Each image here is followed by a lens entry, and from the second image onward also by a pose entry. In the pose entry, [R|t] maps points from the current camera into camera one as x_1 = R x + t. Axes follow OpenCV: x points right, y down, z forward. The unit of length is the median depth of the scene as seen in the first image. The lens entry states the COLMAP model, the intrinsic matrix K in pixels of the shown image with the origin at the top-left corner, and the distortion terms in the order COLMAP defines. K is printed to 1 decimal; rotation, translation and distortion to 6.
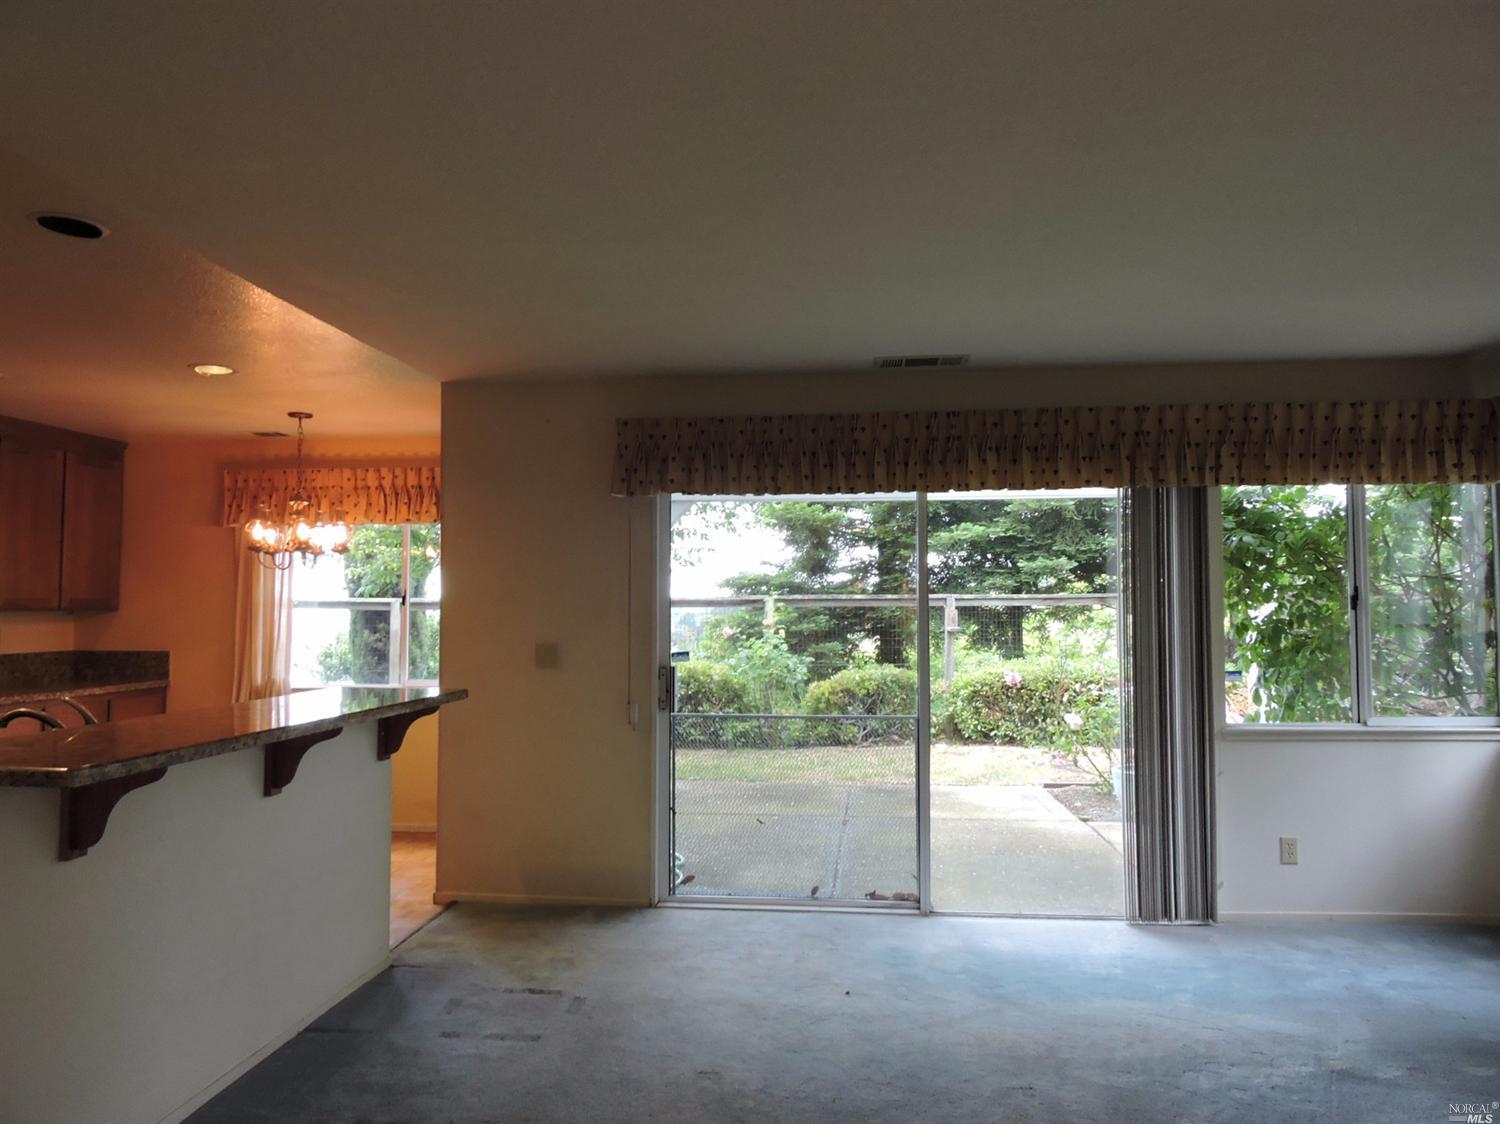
lens RADIAL K [[1069.7, 0, 746.2], [0, 1069.7, 561.2], [0, 0, 1]] dist [-0.004207, -0.002885]
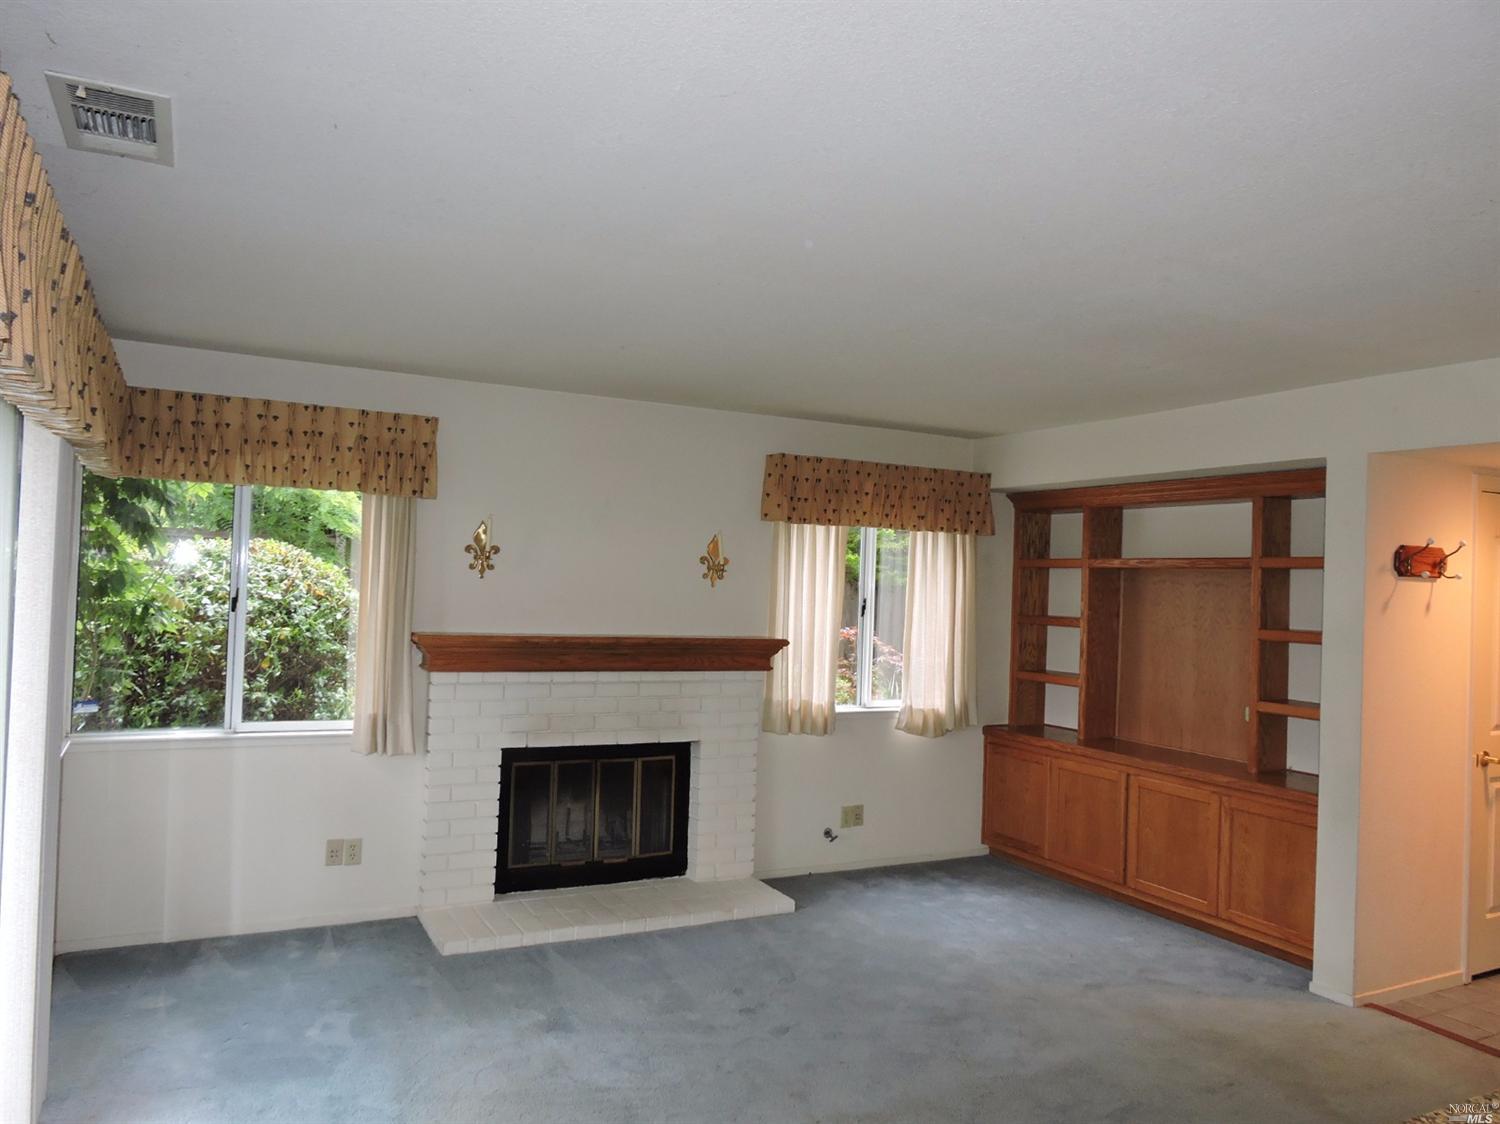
lens RADIAL K [[1069.7, 0, 750.3], [0, 1069.7, 568.0], [0, 0, 1]] dist [-0.004207, -0.002885]
pose [[-0.548463, -0.006379, 0.836151, -0.373748], [-0.069409, 0.996867, -0.037923, 0.001280], [-0.833289, -0.078836, -0.547187, 1.020460]]
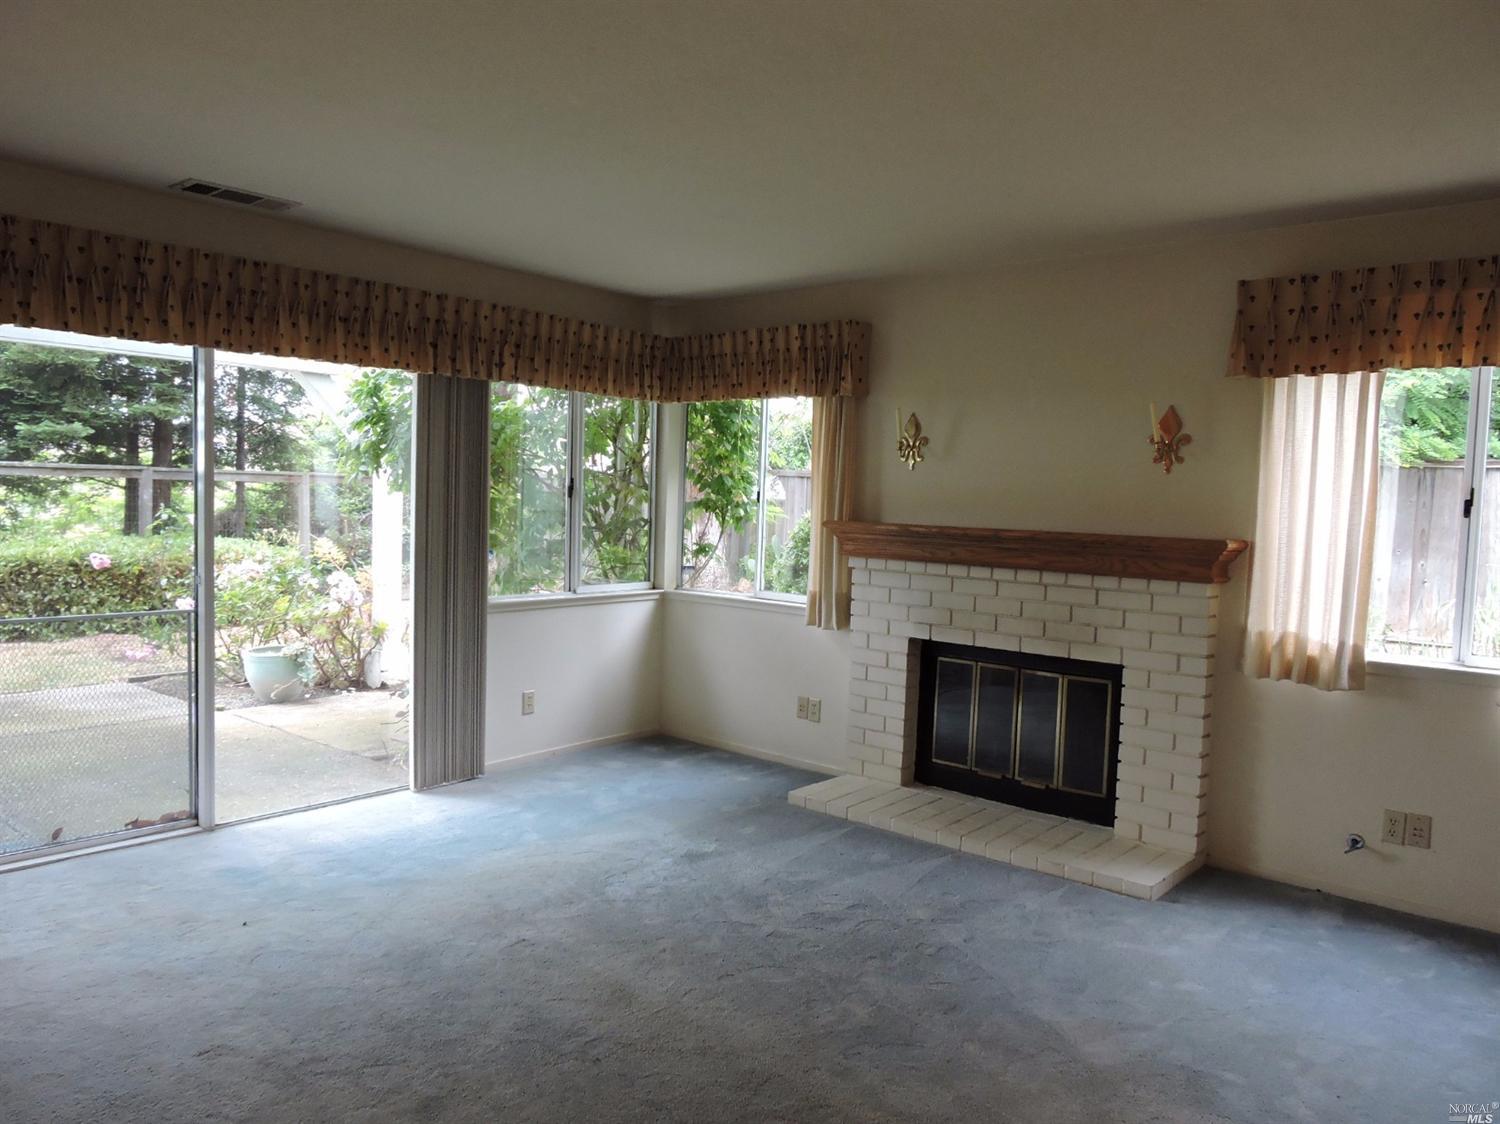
lens RADIAL K [[1069.7, 0, 751.9], [0, 1069.7, 567.1], [0, 0, 1]] dist [-0.004207, -0.002885]
pose [[0.564923, -0.031597, 0.824539, -0.319348], [-0.068792, 0.993984, 0.085222, 0.006677], [-0.822271, -0.104866, 0.559351, 0.161409]]
